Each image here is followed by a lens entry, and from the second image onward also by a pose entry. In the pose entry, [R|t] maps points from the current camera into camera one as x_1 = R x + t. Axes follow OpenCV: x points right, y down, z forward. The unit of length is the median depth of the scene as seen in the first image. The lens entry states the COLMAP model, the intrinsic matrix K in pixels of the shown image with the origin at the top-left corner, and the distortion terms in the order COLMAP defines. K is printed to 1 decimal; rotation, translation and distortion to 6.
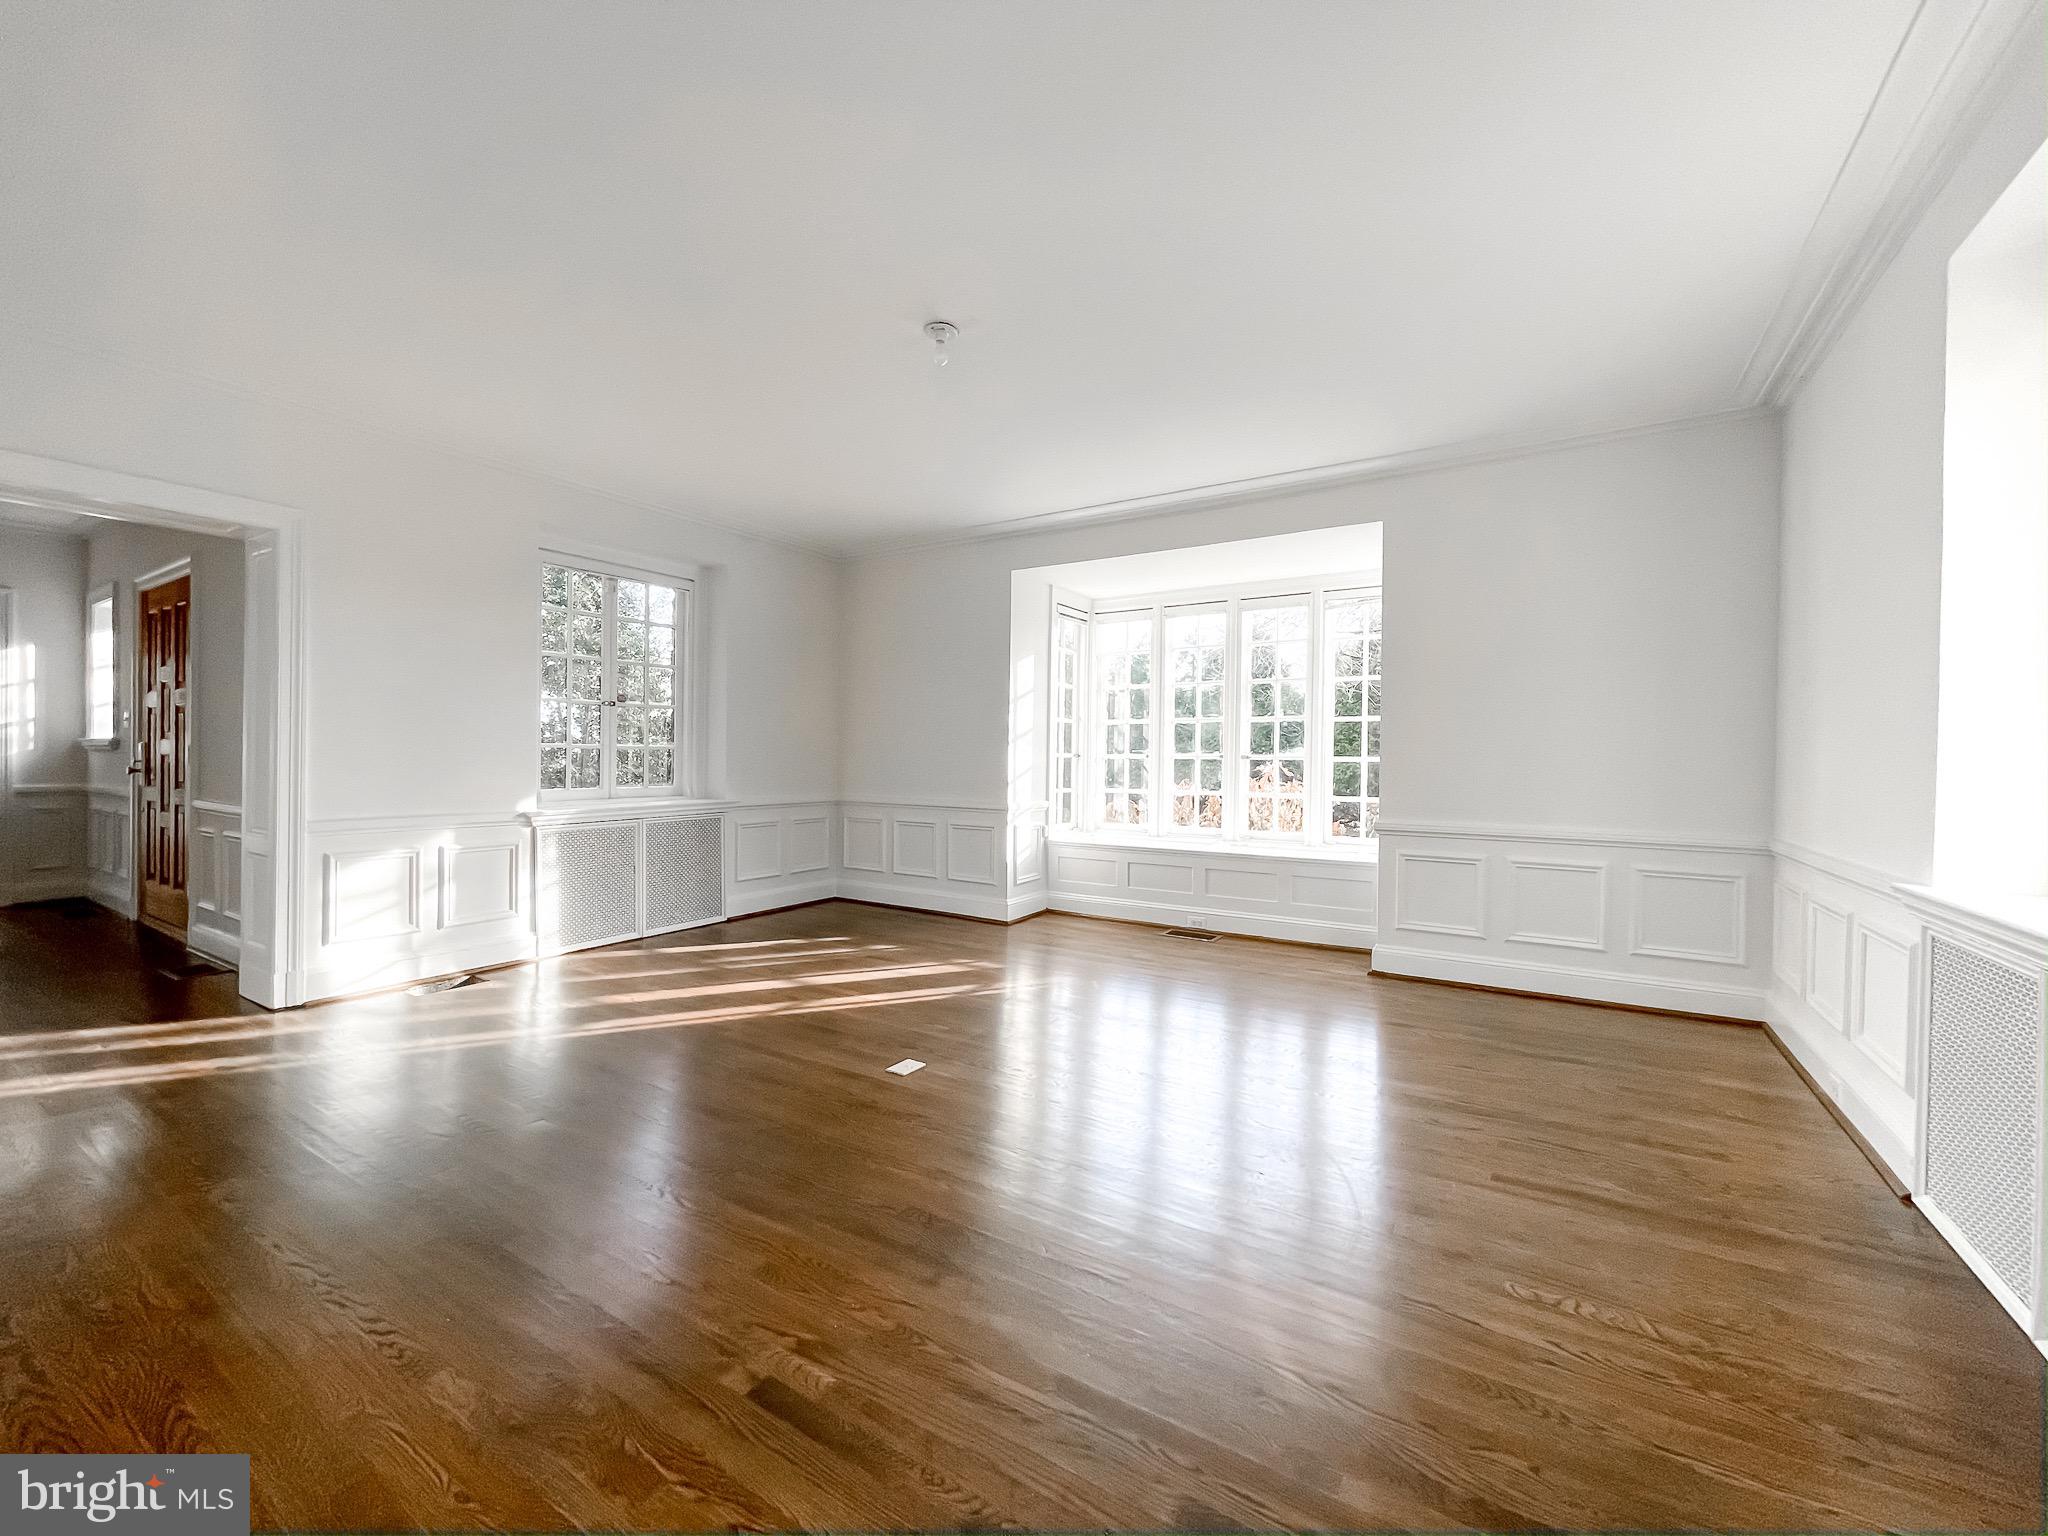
lens RADIAL K [[831.3, 0, 1012.8], [0, 831.3, 768.7], [0, 0, 1]] dist [-0.000535, -0.000034]
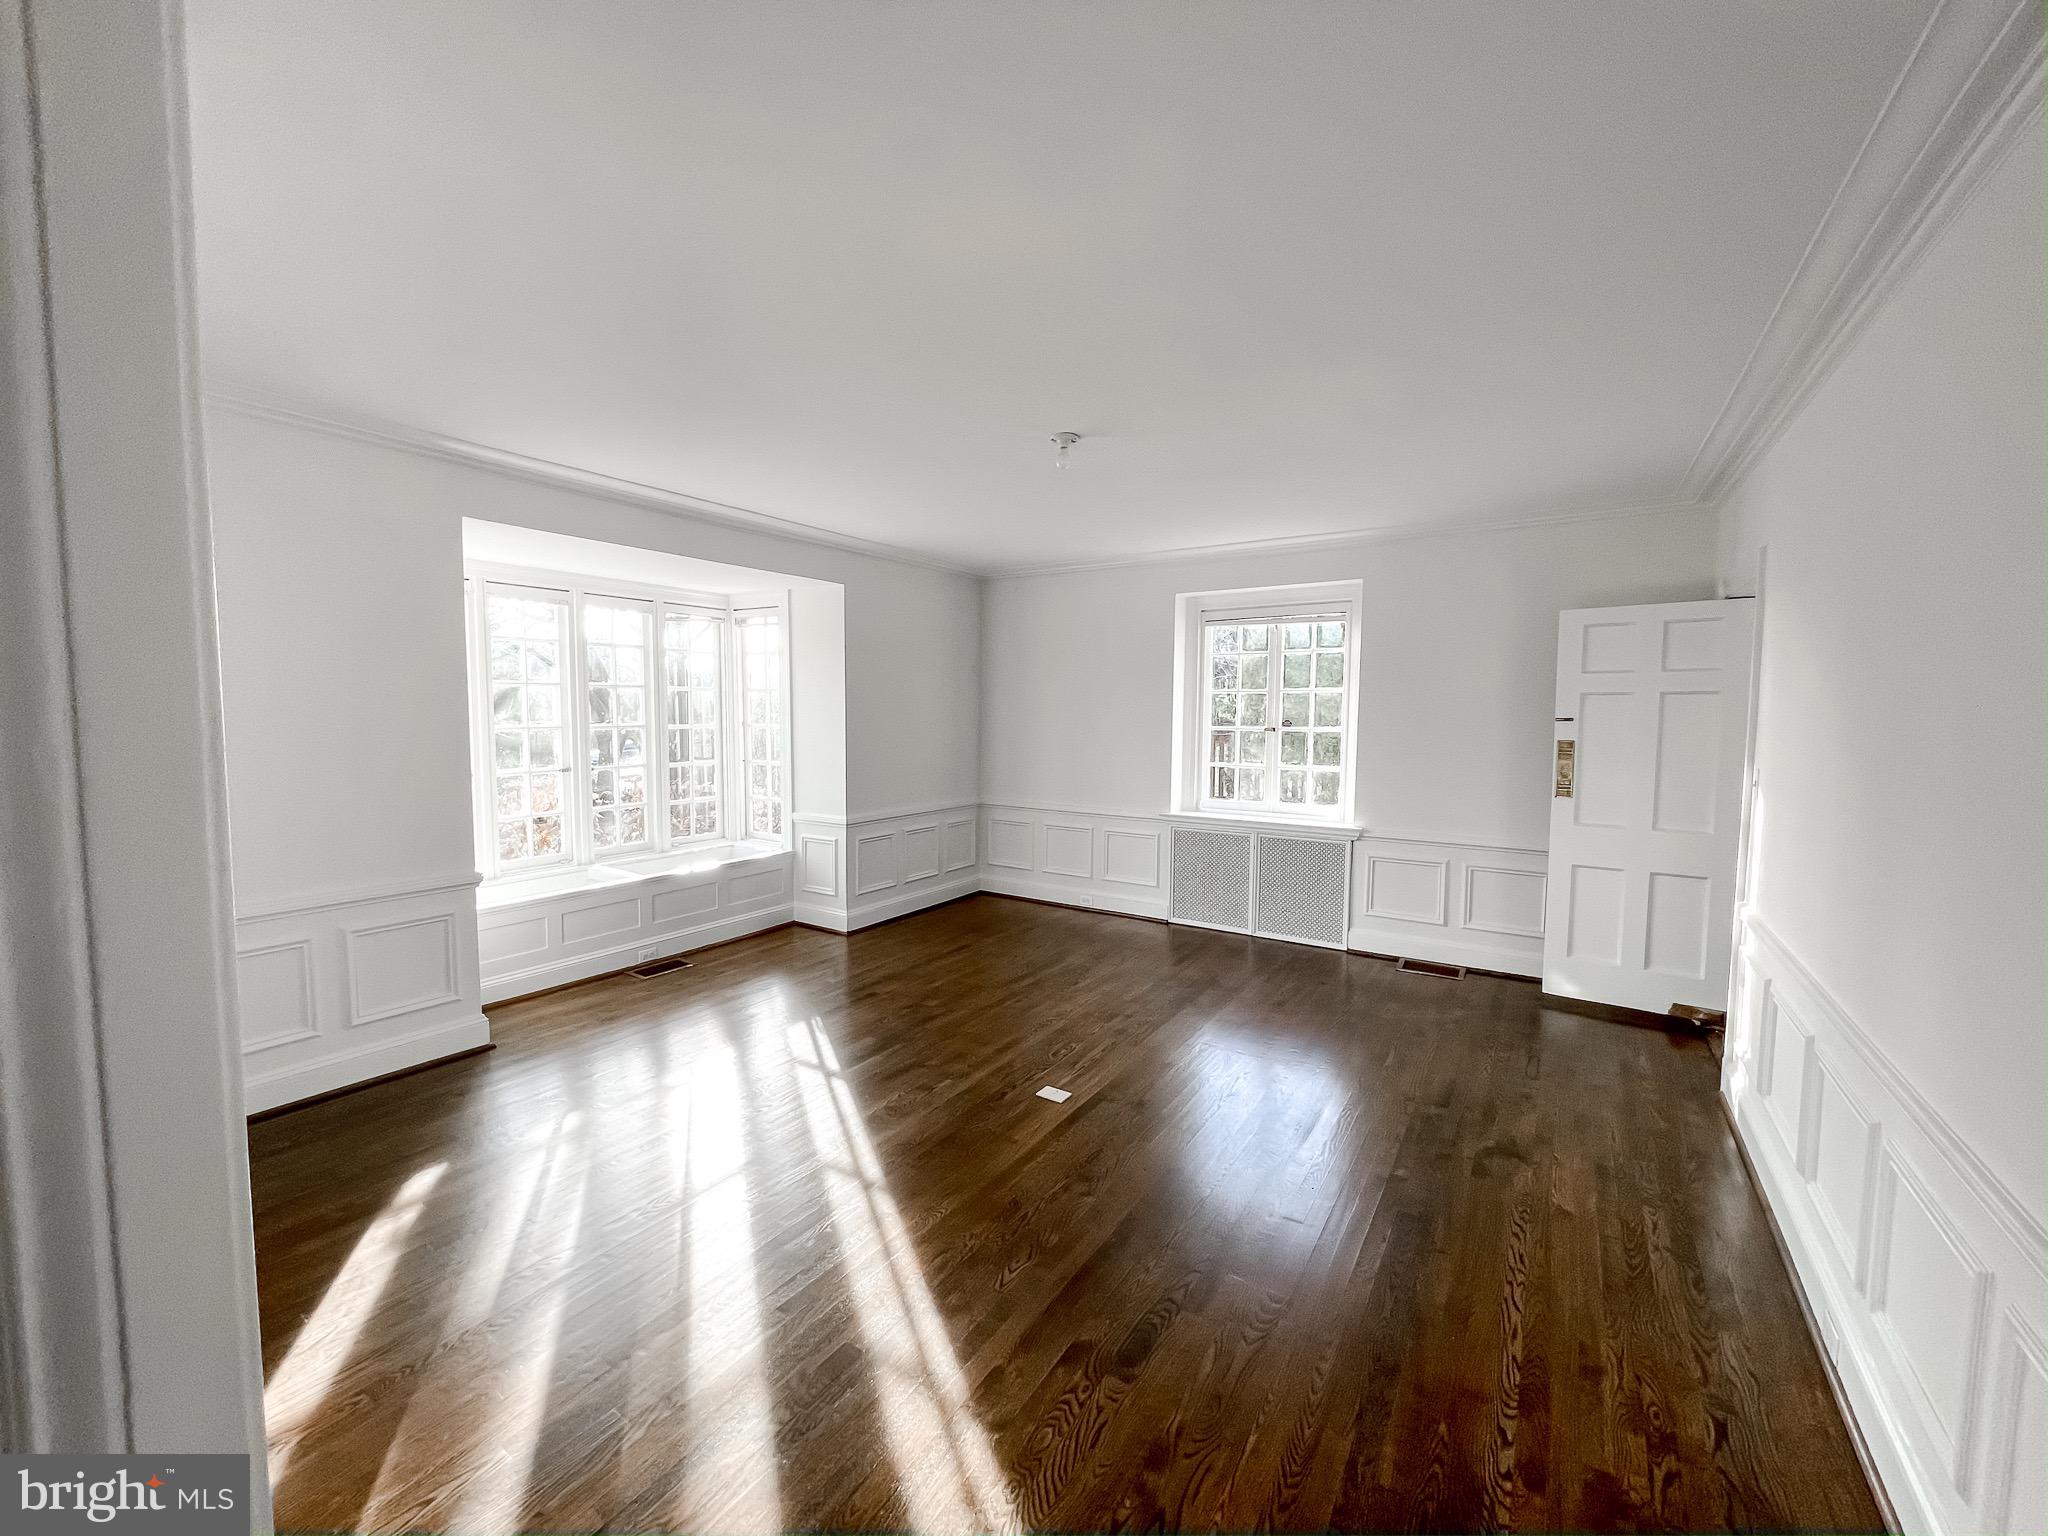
lens RADIAL K [[831.3, 0, 1012.8], [0, 831.3, 768.7], [0, 0, 1]] dist [-0.000535, -0.000034]
pose [[0.012278, -0.085929, 0.996226, -1.041167], [0.000803, 0.996301, 0.085926, -0.153874], [-0.999924, -0.000255, 0.012301, 0.889890]]
